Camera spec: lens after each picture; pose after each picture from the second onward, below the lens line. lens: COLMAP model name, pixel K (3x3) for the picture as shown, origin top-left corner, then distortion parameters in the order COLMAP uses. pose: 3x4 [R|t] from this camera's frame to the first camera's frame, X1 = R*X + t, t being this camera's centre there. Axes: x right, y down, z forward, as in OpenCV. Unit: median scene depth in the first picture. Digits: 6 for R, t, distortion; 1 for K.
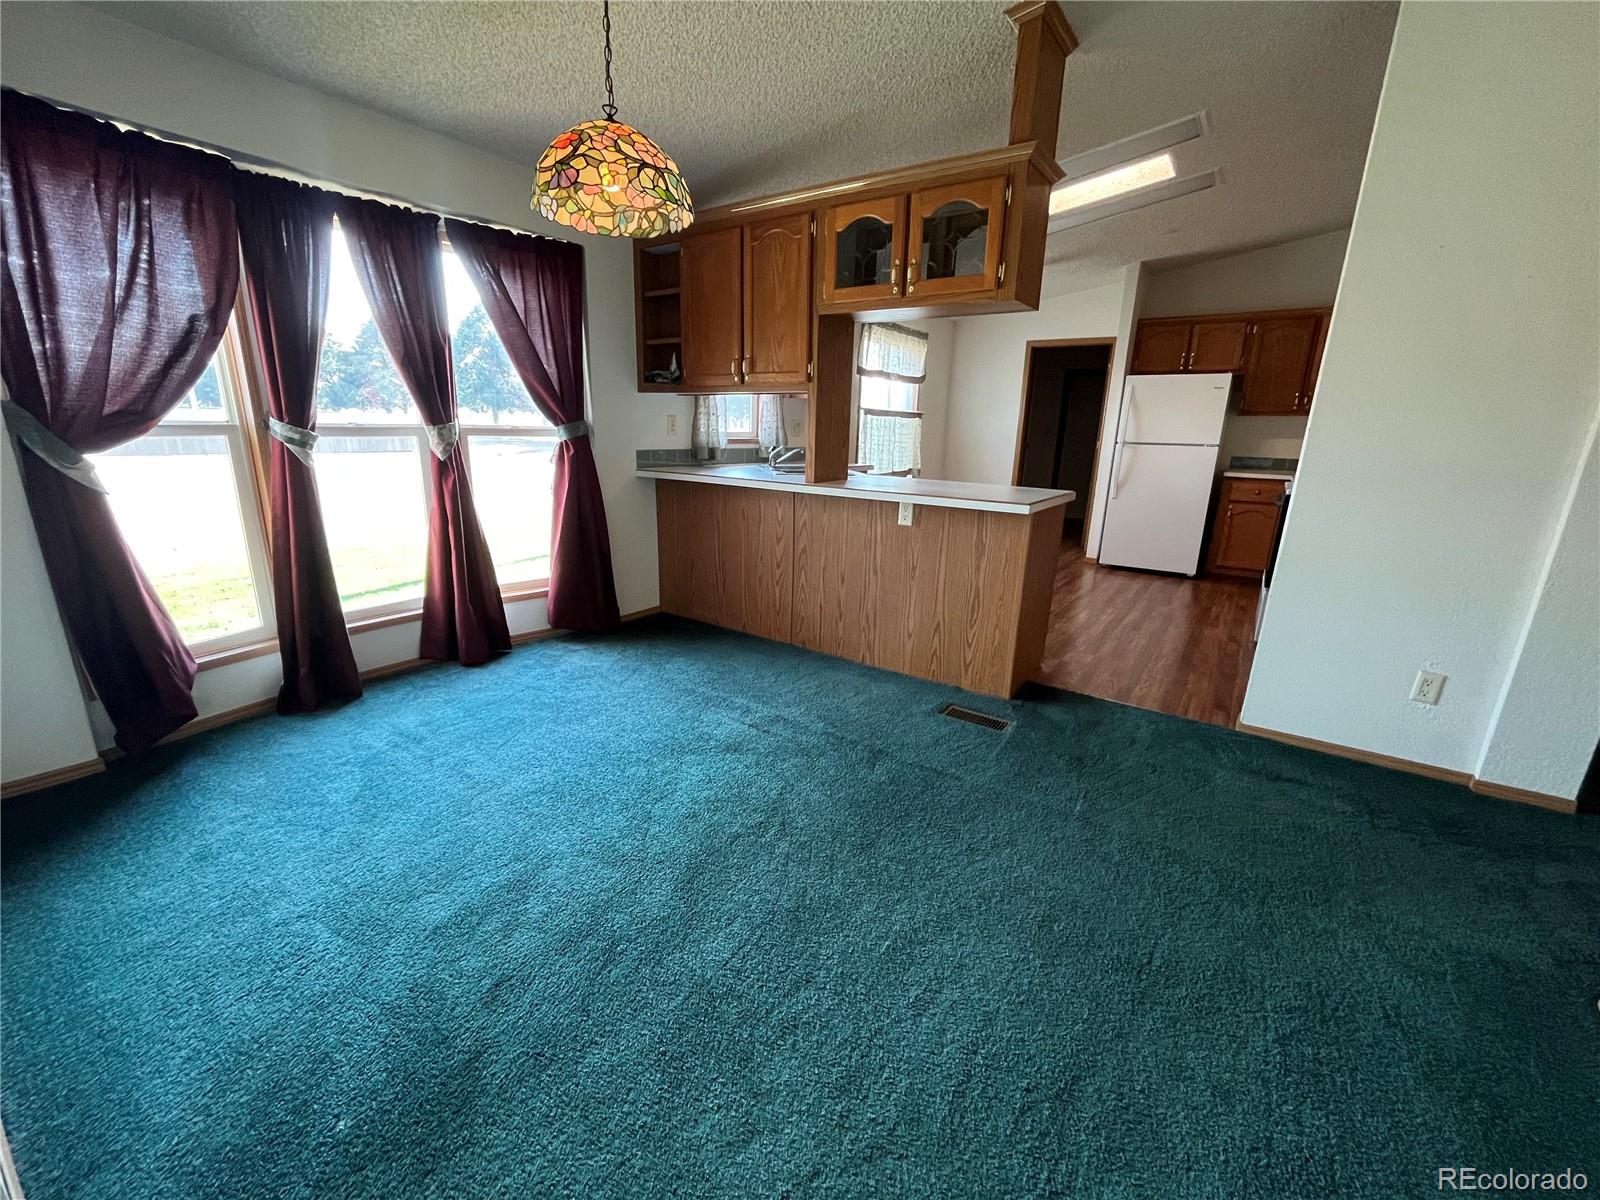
lens RADIAL K [[655.2, 0, 794.7], [0, 655.2, 605.6], [0, 0, 1]] dist [-0.000406, 0.000018]
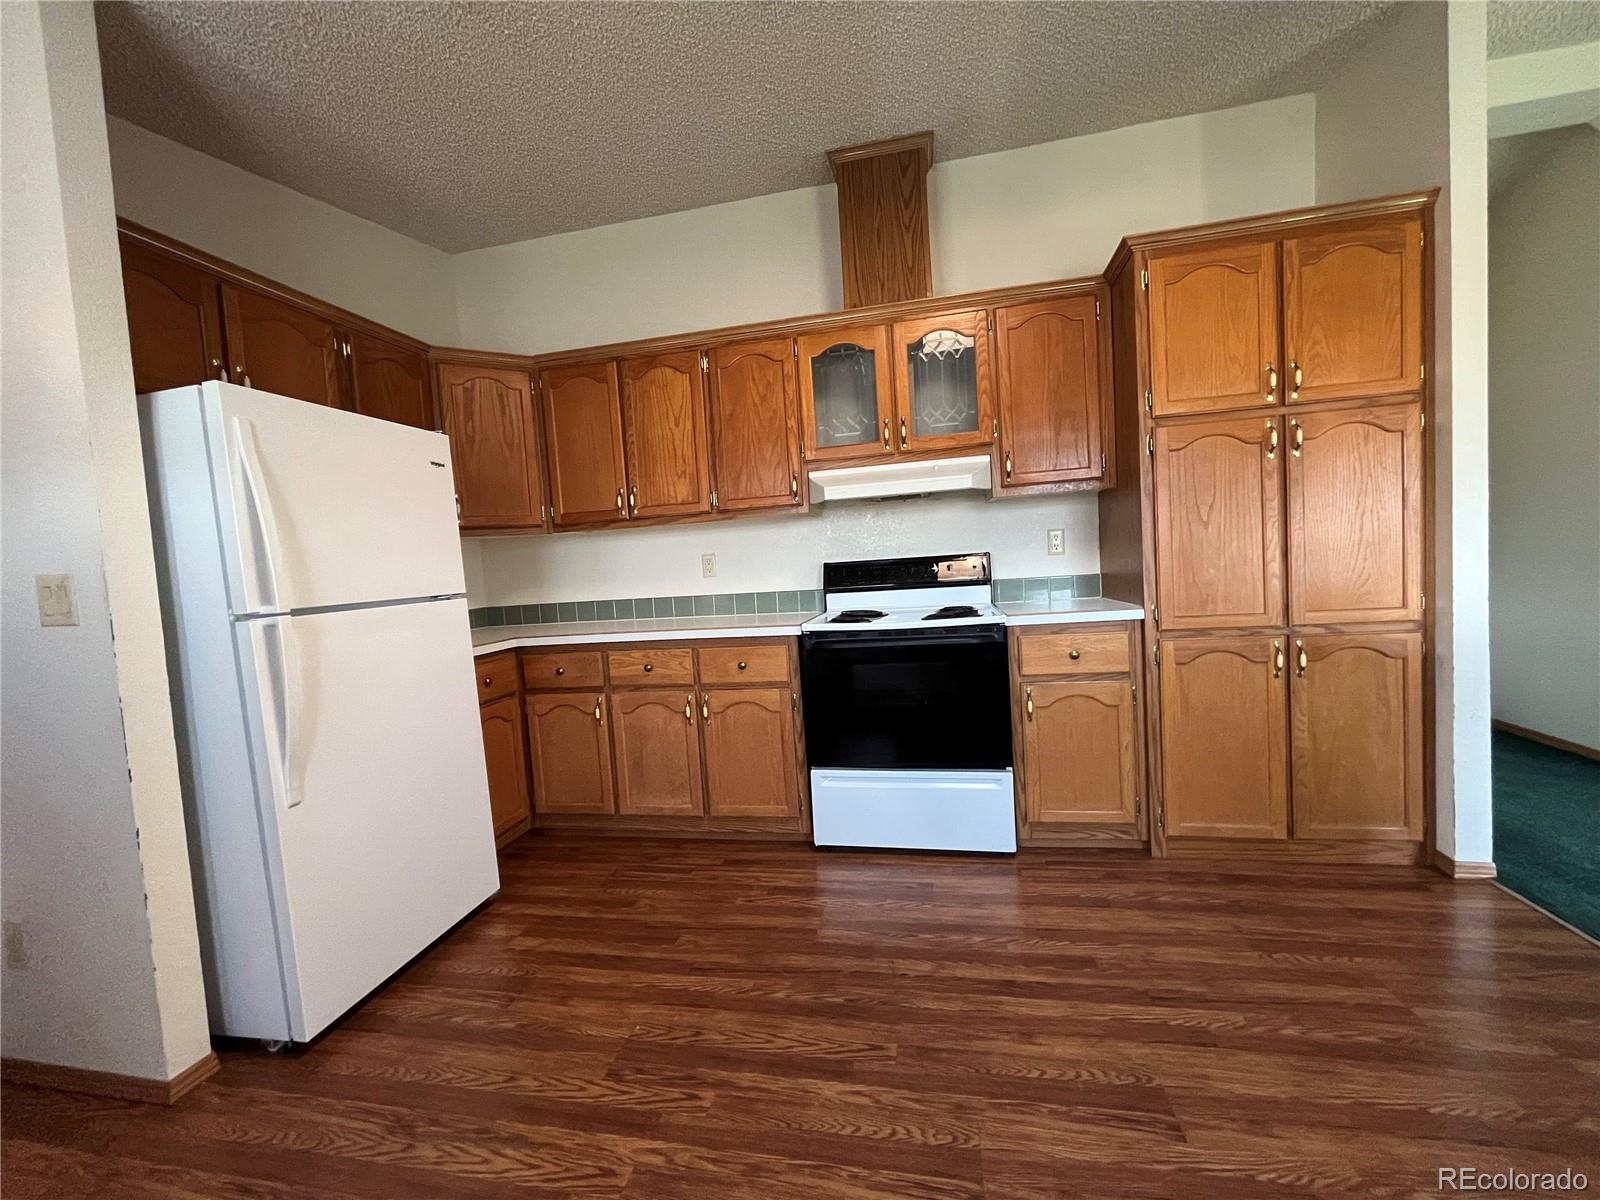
lens RADIAL K [[655.2, 0, 796.5], [0, 655.2, 603.0], [0, 0, 1]] dist [-0.000406, 0.000018]
pose [[-0.393200, -0.058679, 0.917579, 0.289105], [0.297256, 0.936256, 0.187254, -0.455809], [-0.870076, 0.346384, -0.350693, 1.719472]]
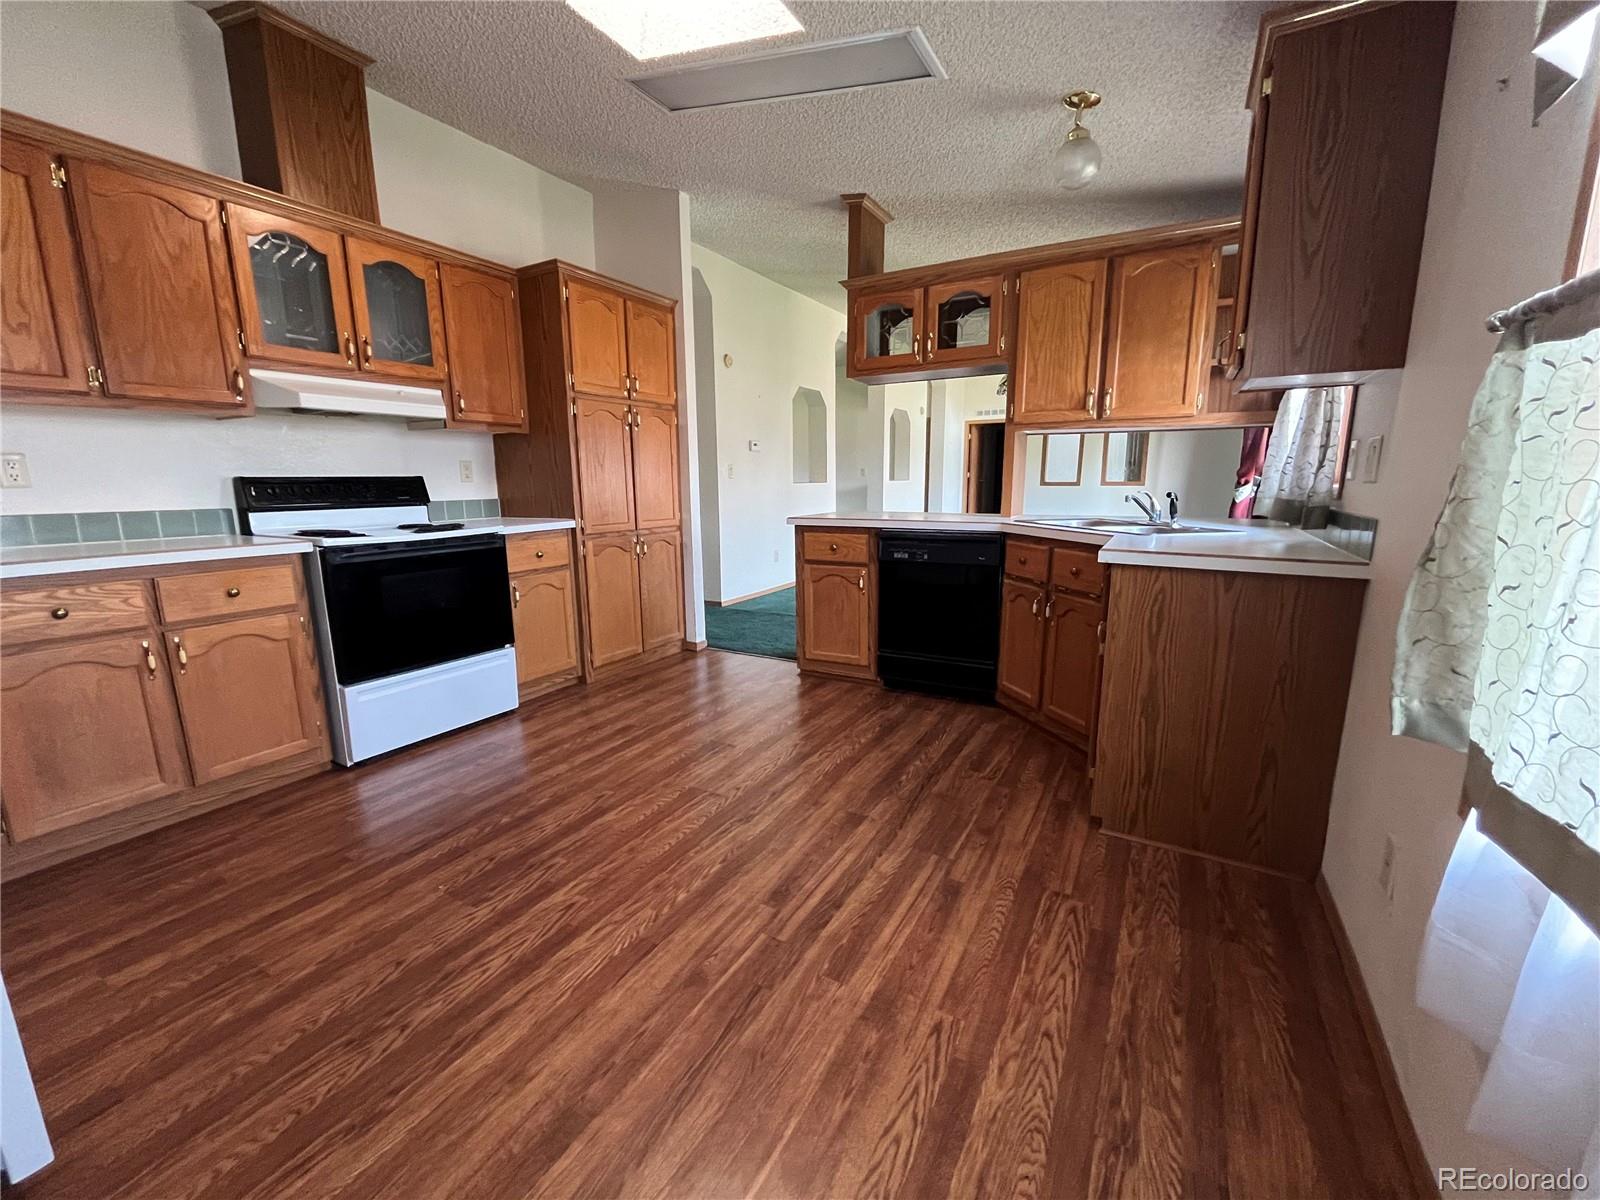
lens RADIAL K [[655.2, 0, 790.8], [0, 655.2, 603.0], [0, 0, 1]] dist [-0.000406, 0.000018]
pose [[-0.996267, -0.002962, -0.086272, 0.561054], [-0.040718, 0.897366, 0.439404, -0.576994], [0.076116, 0.441276, -0.894137, 2.227356]]
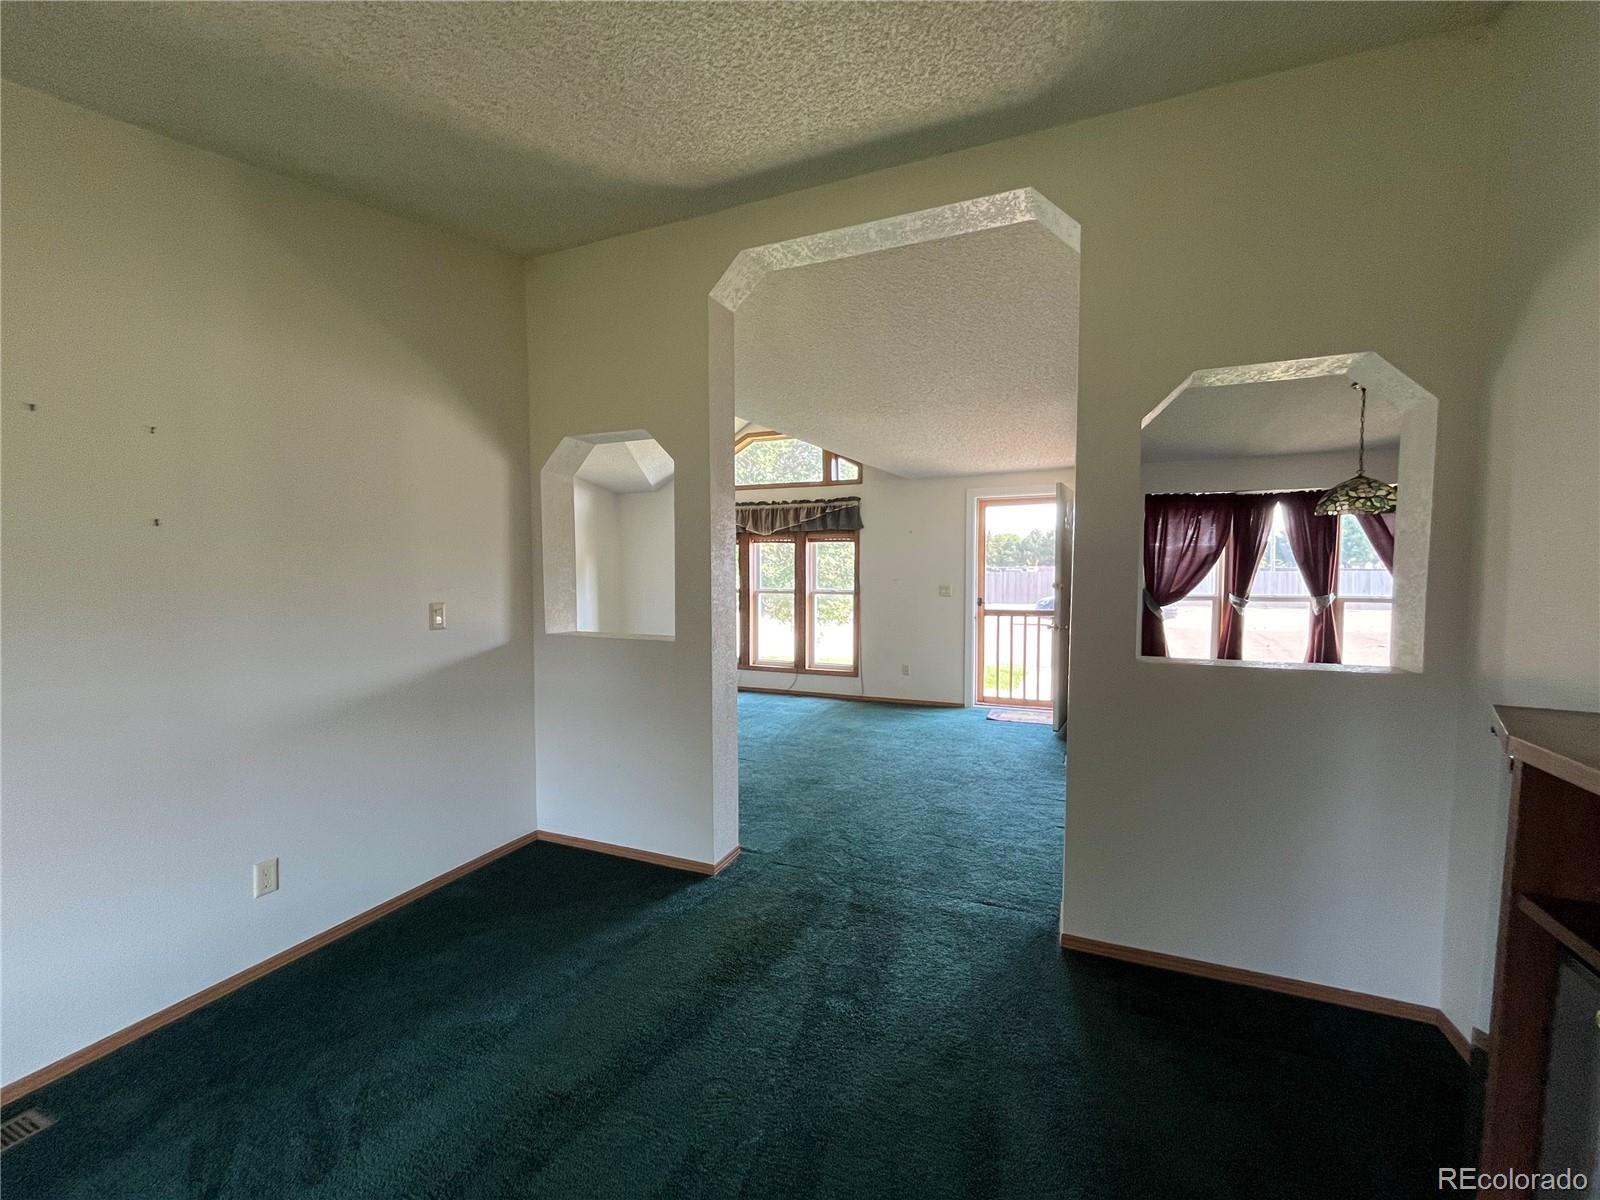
lens RADIAL K [[655.2, 0, 792.1], [0, 655.2, 604.8], [0, 0, 1]] dist [-0.000406, 0.000018]
pose [[0.212350, 0.025228, -0.976868, 0.892362], [-0.250048, 0.967788, -0.029362, 0.161183], [0.944661, 0.250499, 0.211818, -0.734680]]
